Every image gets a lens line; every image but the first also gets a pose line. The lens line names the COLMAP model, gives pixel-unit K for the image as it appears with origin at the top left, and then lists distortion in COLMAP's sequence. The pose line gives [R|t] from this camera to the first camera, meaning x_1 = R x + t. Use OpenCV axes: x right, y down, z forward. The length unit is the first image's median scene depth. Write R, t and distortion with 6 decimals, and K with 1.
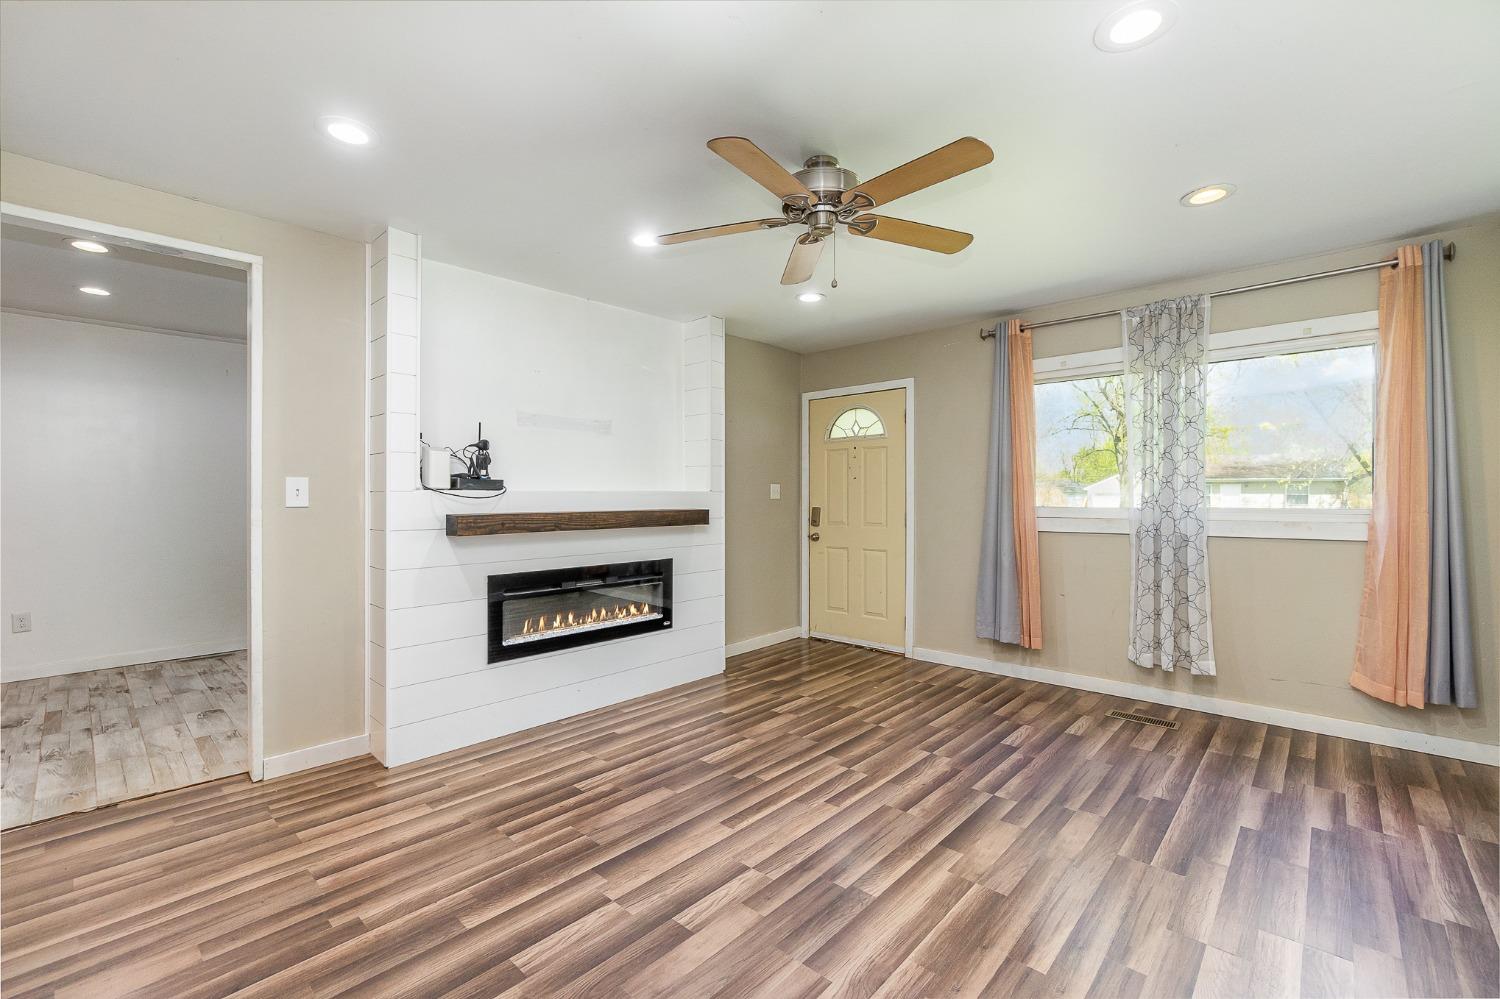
lens RADIAL K [[642.2, 0, 753.9], [0, 642.2, 486.3], [0, 0, 1]] dist [-0.006452, 0.000346]
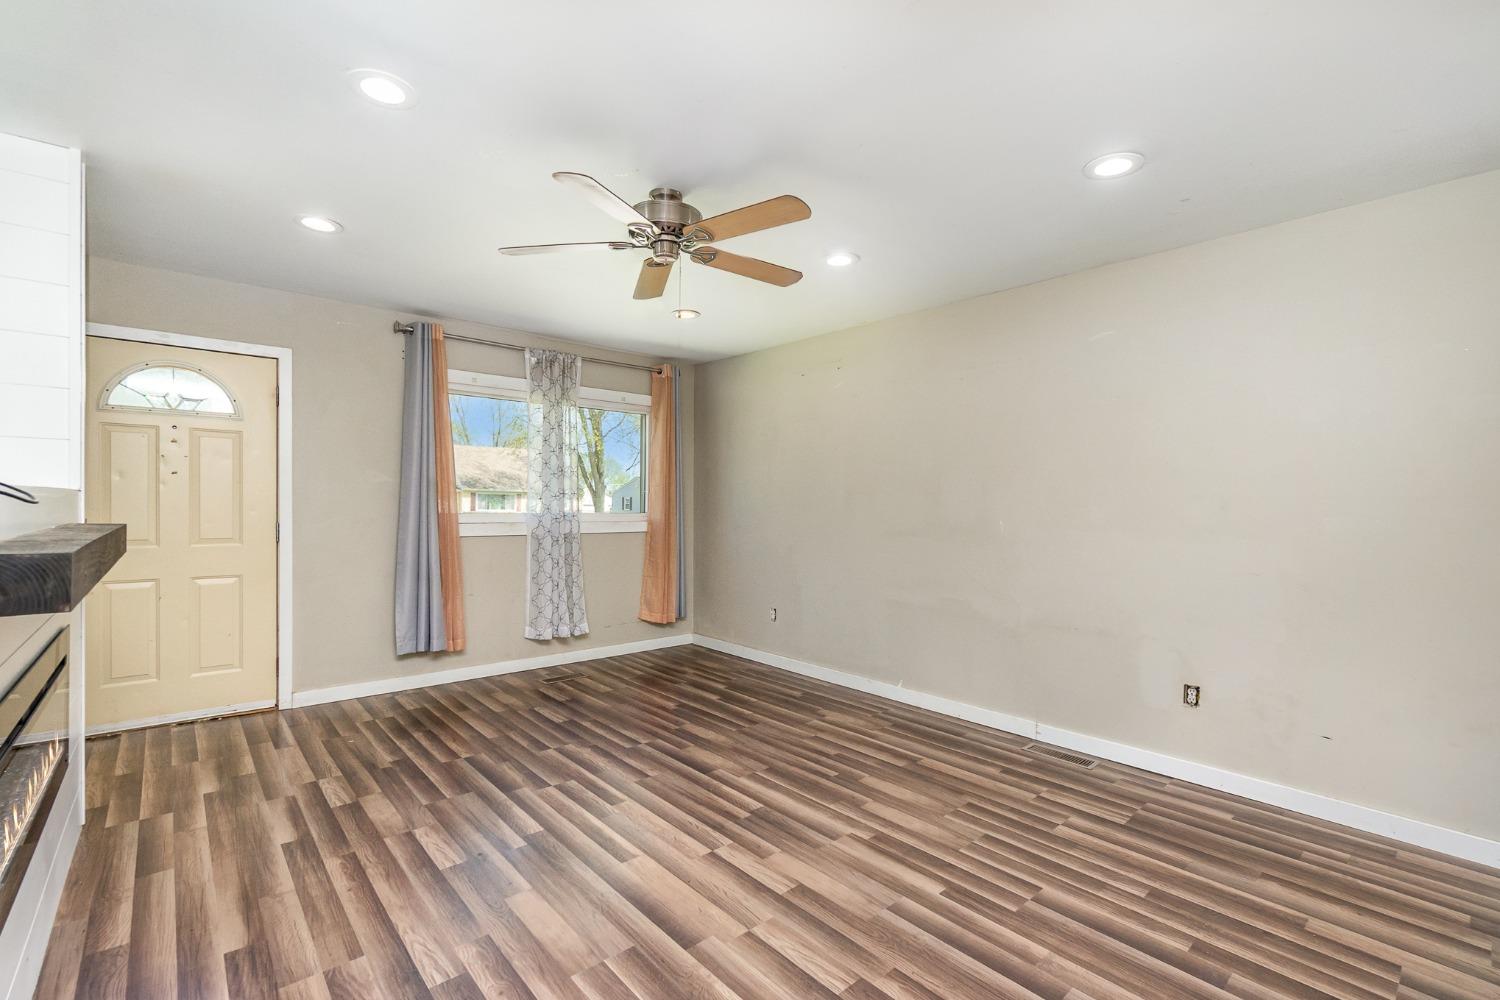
lens RADIAL K [[655.8, 0, 736.2], [0, 655.8, 506.6], [0, 0, 1]] dist [-0.005551, 0.002796]
pose [[0.122535, -0.000394, 0.992464, -0.781480], [-0.027026, 0.999628, 0.003734, 0.006581], [-0.992096, -0.027280, 0.122479, 0.599355]]
